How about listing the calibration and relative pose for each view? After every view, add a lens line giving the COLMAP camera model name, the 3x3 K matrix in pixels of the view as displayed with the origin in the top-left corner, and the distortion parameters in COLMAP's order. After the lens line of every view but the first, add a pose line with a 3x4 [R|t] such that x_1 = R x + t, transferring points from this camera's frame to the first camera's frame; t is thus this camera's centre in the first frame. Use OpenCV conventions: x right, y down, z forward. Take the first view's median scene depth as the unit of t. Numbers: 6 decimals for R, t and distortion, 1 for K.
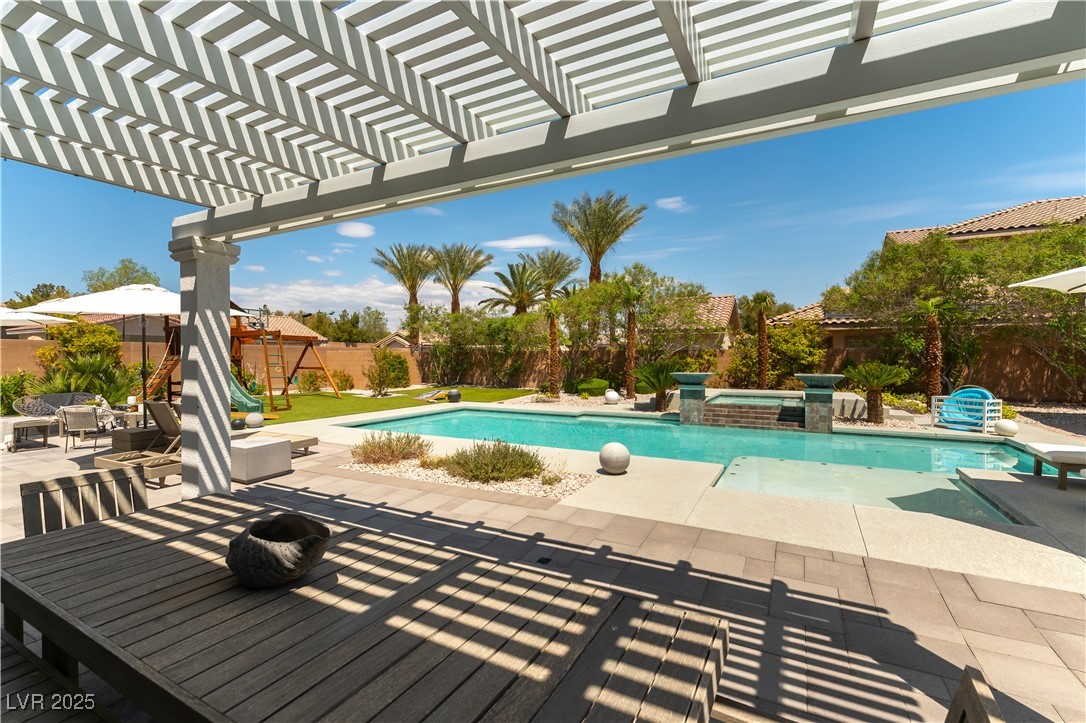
lens RADIAL K [[467.4, 0, 543.0], [0, 467.4, 361.5], [0, 0, 1]] dist [-0.002781, -0.000258]
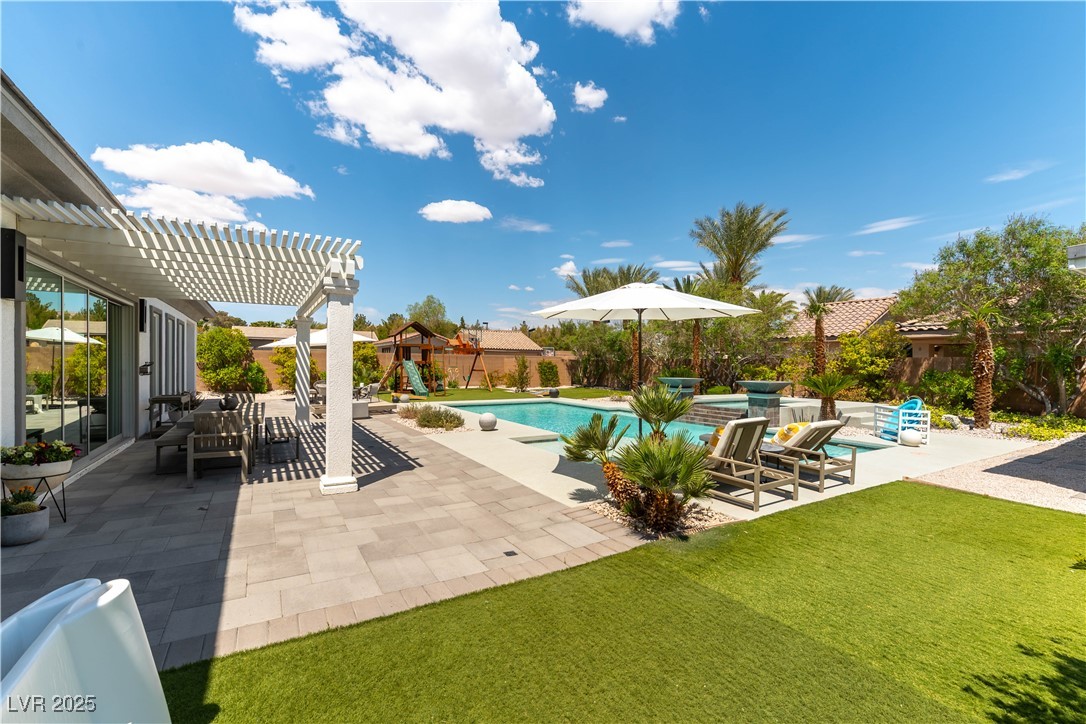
lens RADIAL K [[467.4, 0, 543.0], [0, 467.4, 362.0], [0, 0, 1]] dist [-0.002781, -0.000258]
pose [[0.852324, 0.007258, -0.522964, 0.488266], [-0.015672, 0.999809, -0.011666, 0.002738], [0.522780, 0.018139, 0.852275, -0.155097]]
